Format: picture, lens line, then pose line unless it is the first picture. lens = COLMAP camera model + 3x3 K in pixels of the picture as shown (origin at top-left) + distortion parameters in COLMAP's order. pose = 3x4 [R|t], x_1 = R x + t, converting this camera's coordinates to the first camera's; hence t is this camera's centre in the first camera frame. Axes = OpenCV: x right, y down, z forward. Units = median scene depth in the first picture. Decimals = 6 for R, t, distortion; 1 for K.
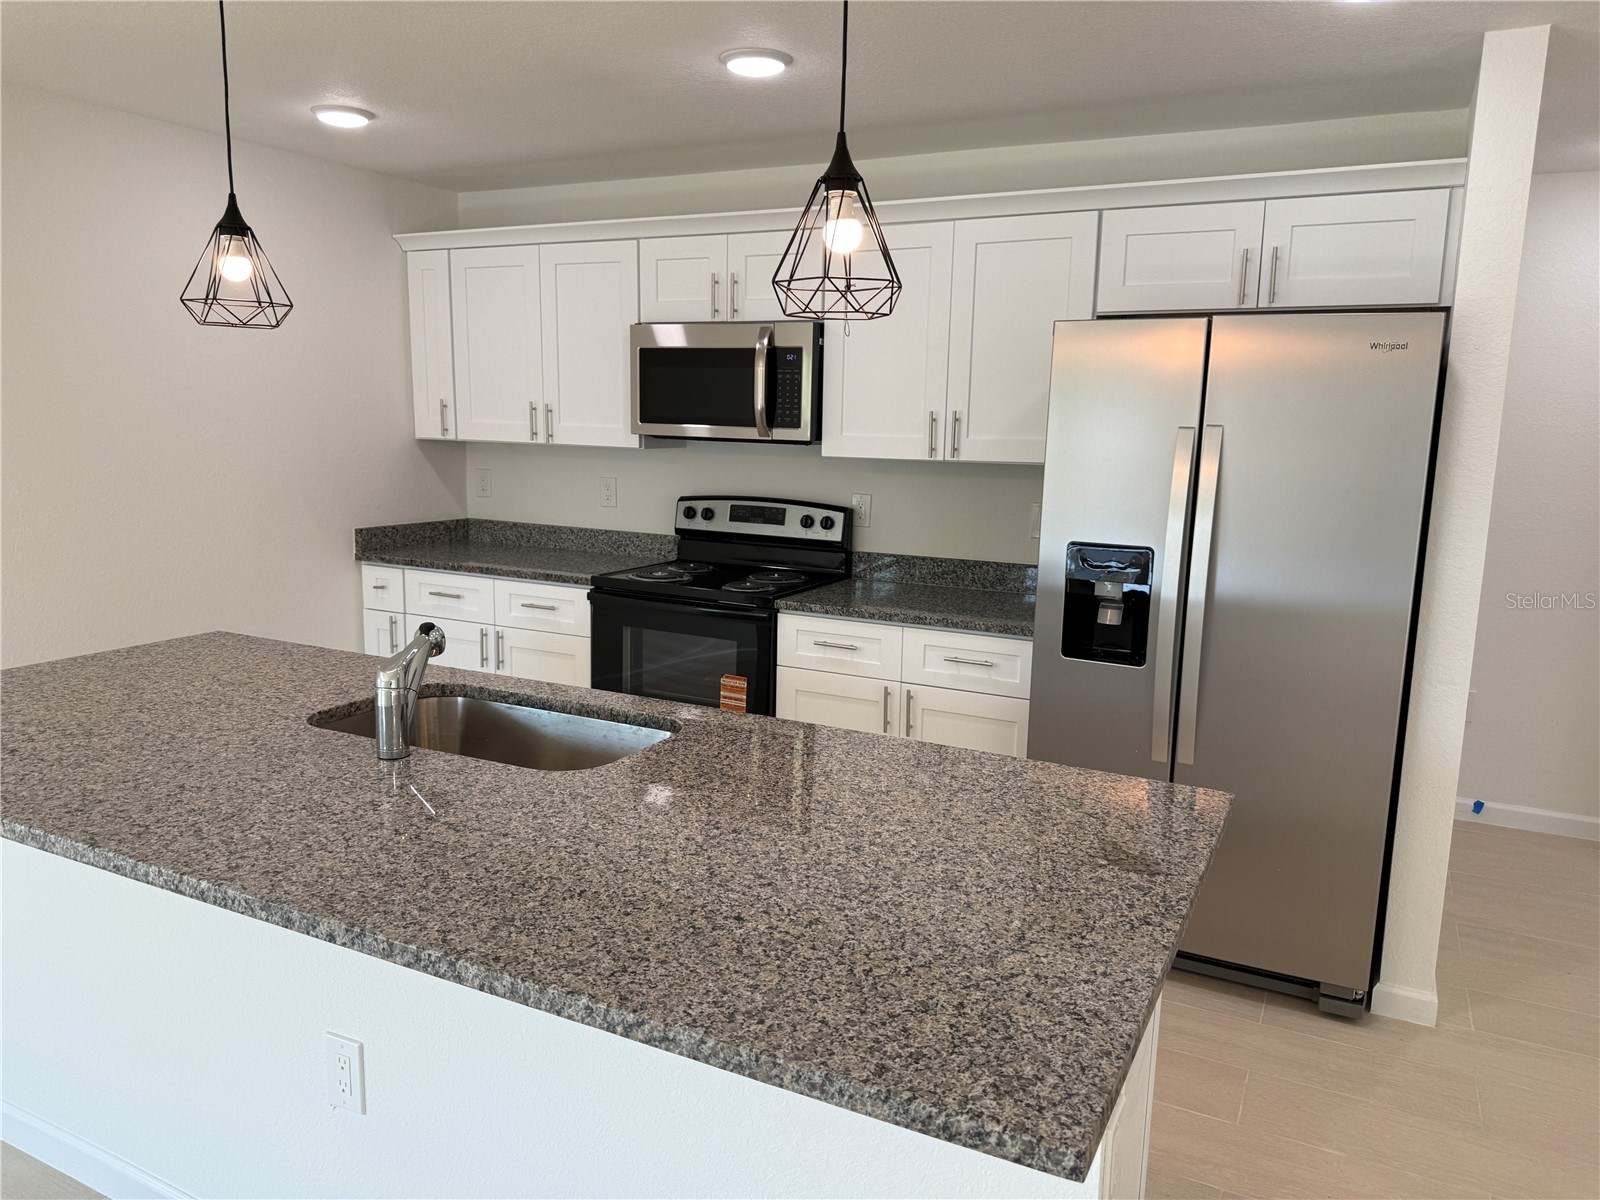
lens RADIAL K [[1127.8, 0, 791.4], [0, 1127.8, 600.5], [0, 0, 1]] dist [0.095696, -0.144619]
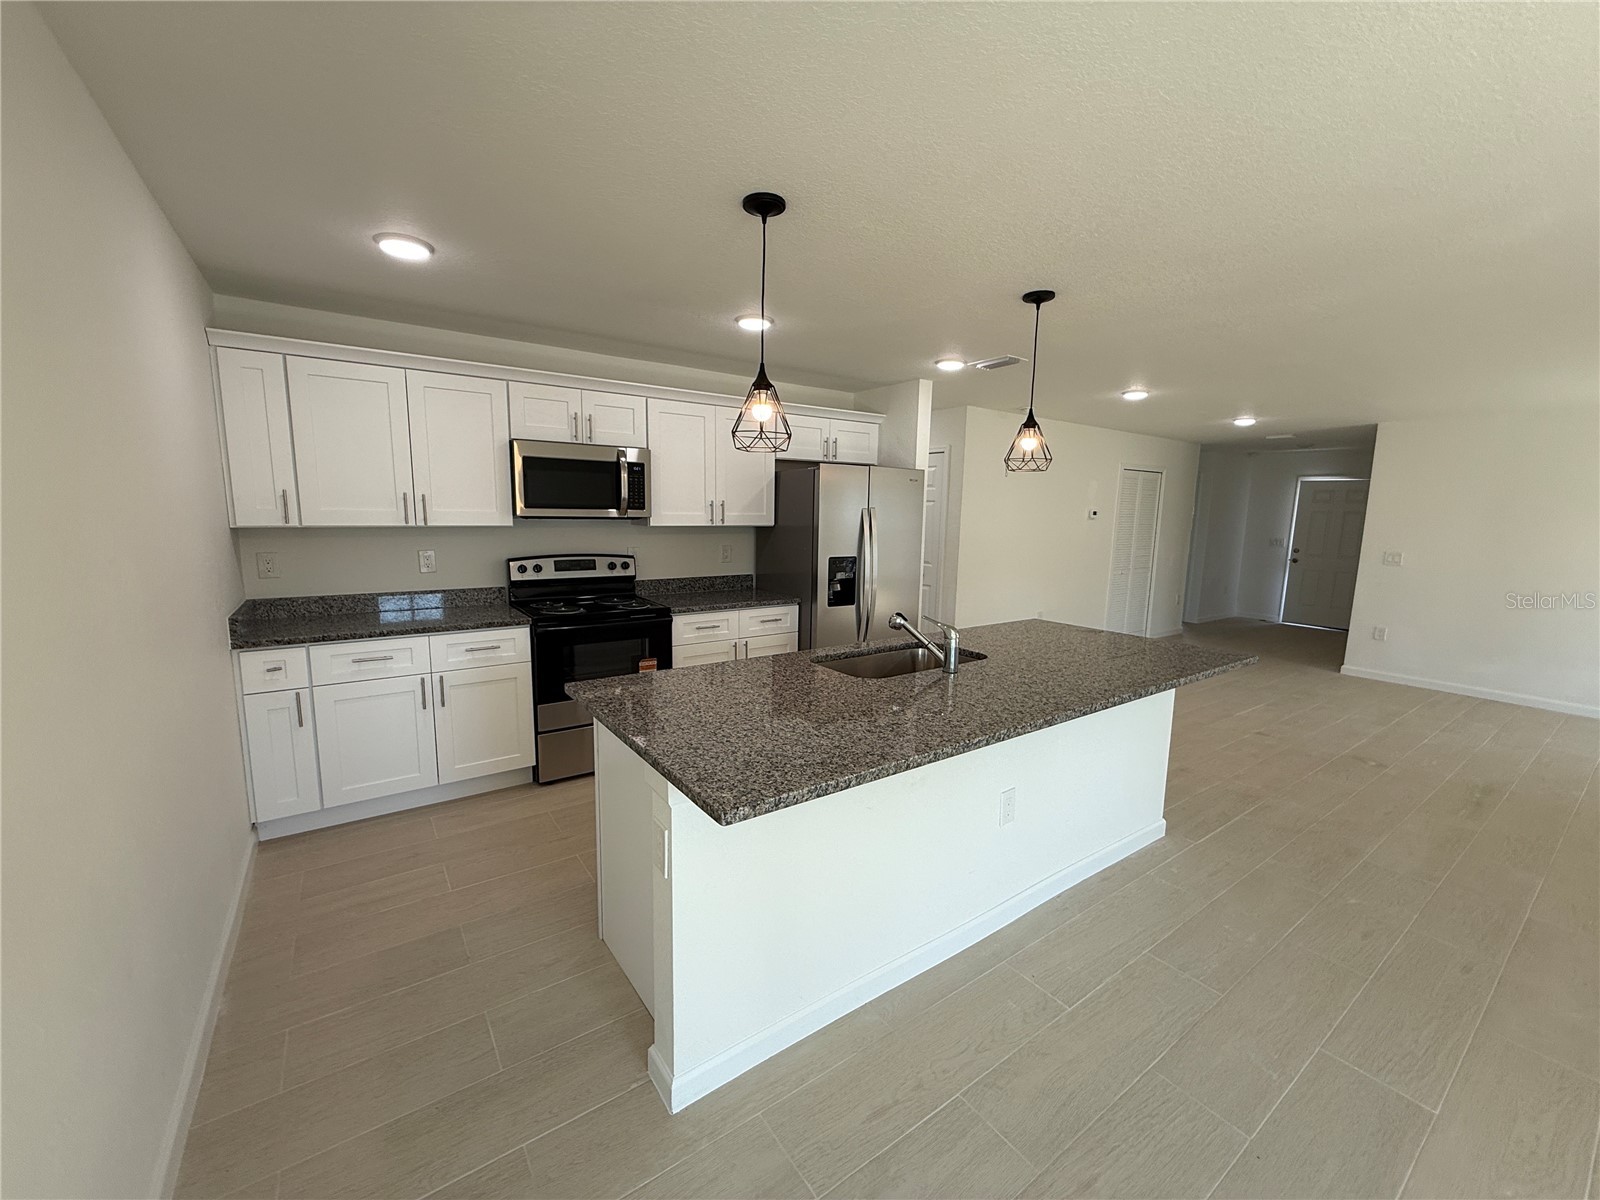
lens RADIAL K [[638.1, 0, 796.0], [0, 638.1, 601.8], [0, 0, 1]] dist [0.002339, 0.000083]
pose [[0.462715, -0.139568, 0.875452, -1.051158], [0.139894, 0.986652, 0.083356, -0.088996], [-0.875400, 0.083900, 0.476063, 0.486861]]
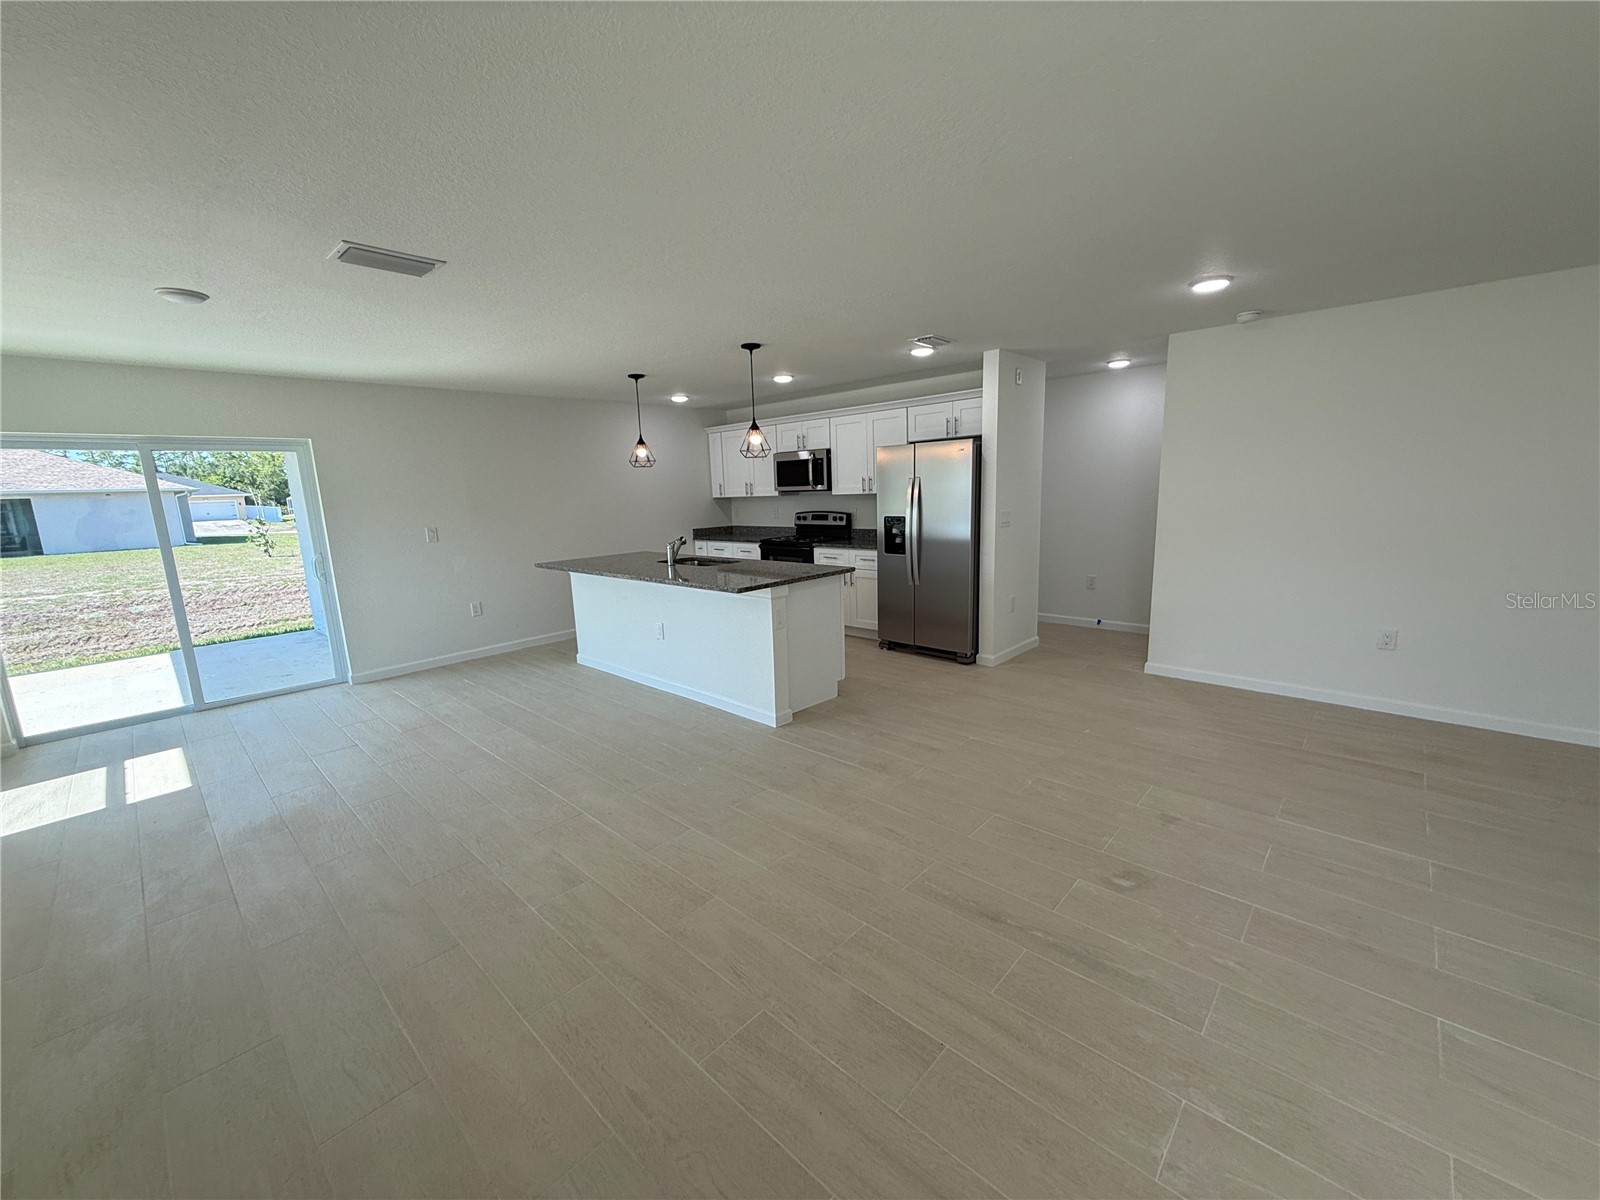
lens RADIAL K [[638.1, 0, 796.0], [0, 638.1, 601.8], [0, 0, 1]] dist [0.002339, 0.000083]
pose [[0.959975, -0.004450, -0.280052, 0.556860], [0.008303, 0.999886, 0.012575, 0.177154], [0.279964, -0.014397, 0.959903, -0.851053]]
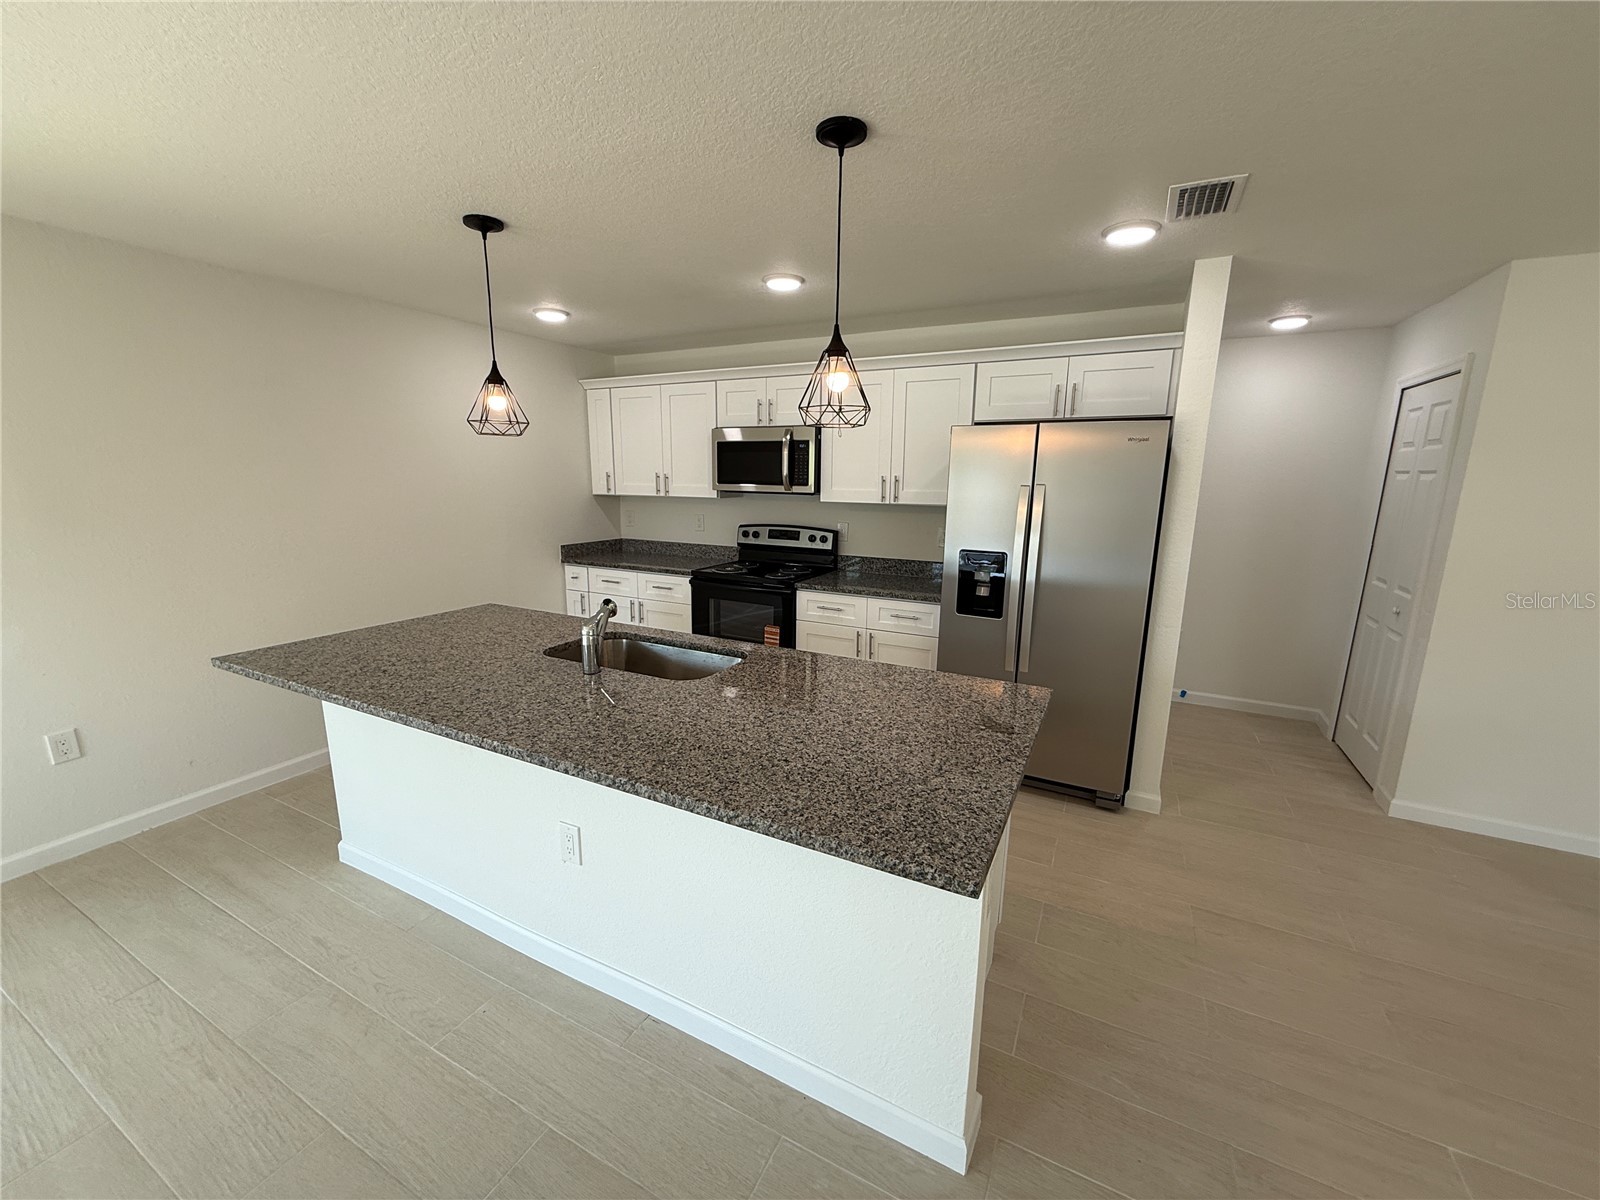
lens RADIAL K [[638.1, 0, 796.0], [0, 638.1, 601.8], [0, 0, 1]] dist [0.002339, 0.000083]
pose [[0.999950, -0.008817, -0.004710, -0.011661], [0.008963, 0.999449, 0.031946, -0.004215], [0.004425, -0.031987, 0.999478, -0.010141]]
